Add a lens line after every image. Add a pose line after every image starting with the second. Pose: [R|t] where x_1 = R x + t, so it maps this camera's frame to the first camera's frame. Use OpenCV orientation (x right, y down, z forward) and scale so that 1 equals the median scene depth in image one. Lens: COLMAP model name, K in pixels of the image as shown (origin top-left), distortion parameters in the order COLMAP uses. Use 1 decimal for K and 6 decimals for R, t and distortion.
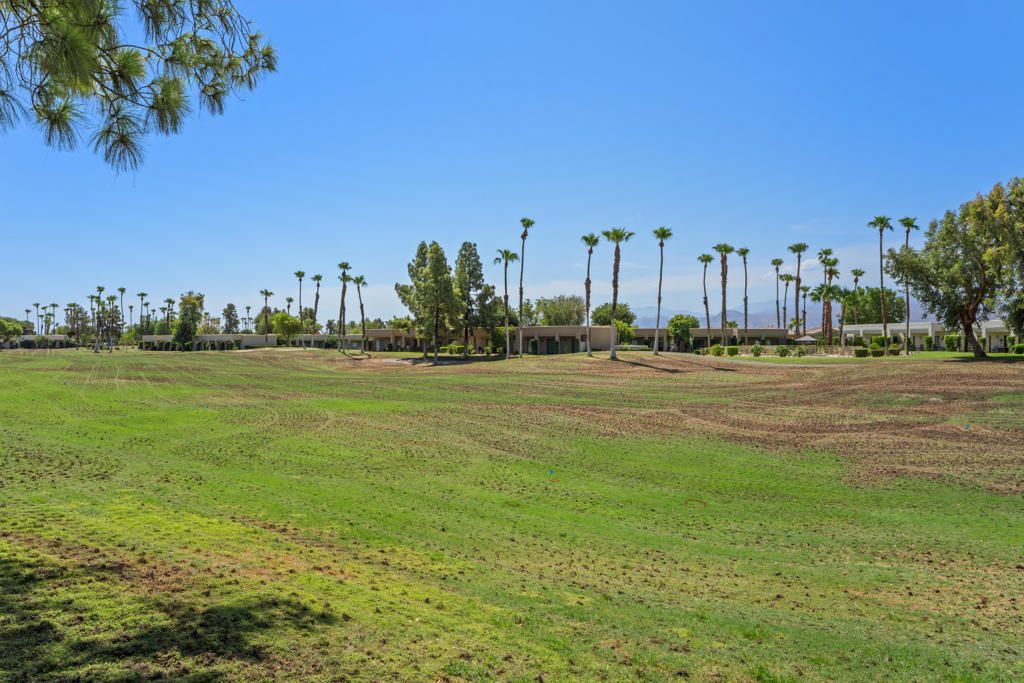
lens RADIAL K [[611.0, 0, 514.3], [0, 611.0, 343.5], [0, 0, 1]] dist [0.001324, 0.000080]
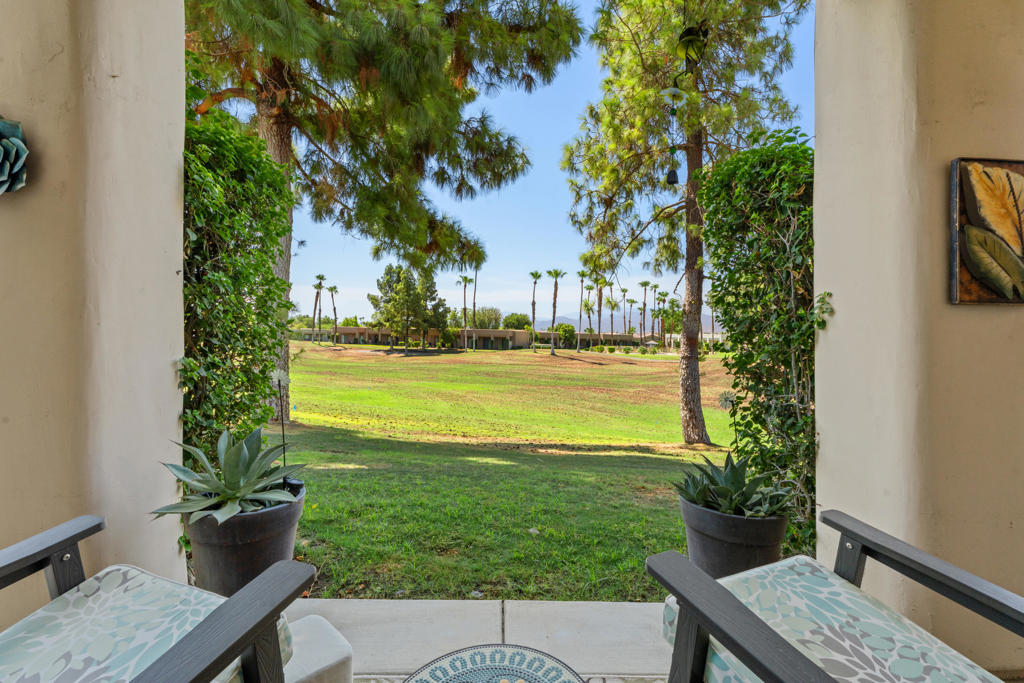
lens RADIAL K [[458.6, 0, 512.4], [0, 458.6, 340.4], [0, 0, 1]] dist [0.004054, 0.000248]
pose [[0.970668, 0.022652, 0.239353, -0.129905], [-0.024239, 0.999699, 0.003687, -0.007676], [-0.239198, -0.009380, 0.970926, -0.054846]]
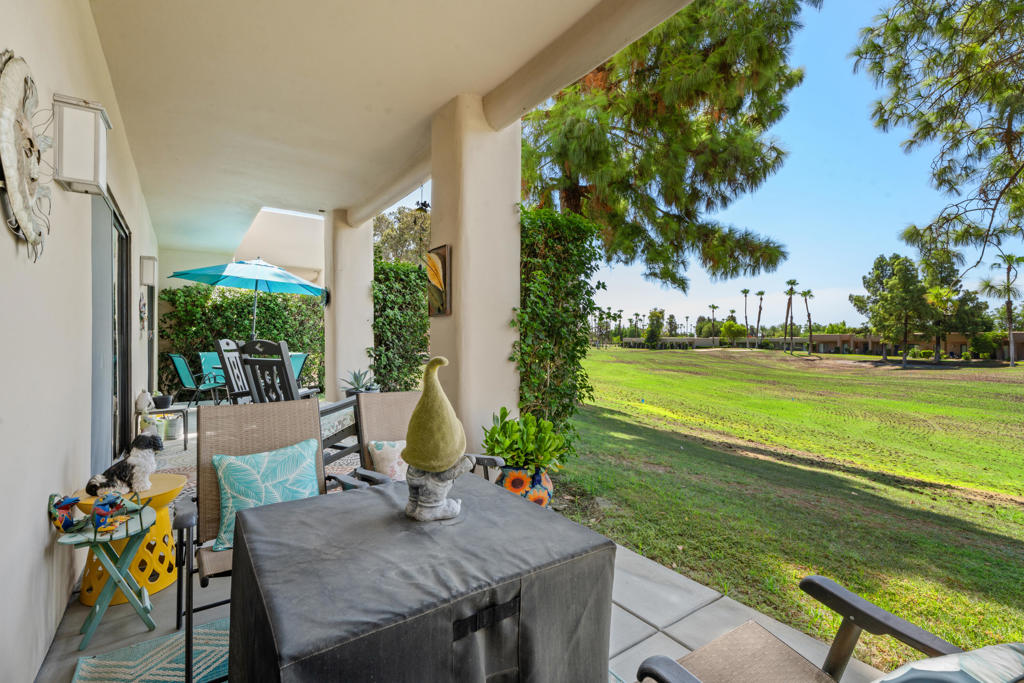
lens RADIAL K [[458.6, 0, 509.7], [0, 458.6, 339.8], [0, 0, 1]] dist [0.004054, 0.000248]
pose [[0.735927, 0.003735, -0.677050, -0.082539], [-0.007284, 0.999971, -0.002402, -0.007361], [0.677021, 0.006700, 0.735933, -0.064256]]
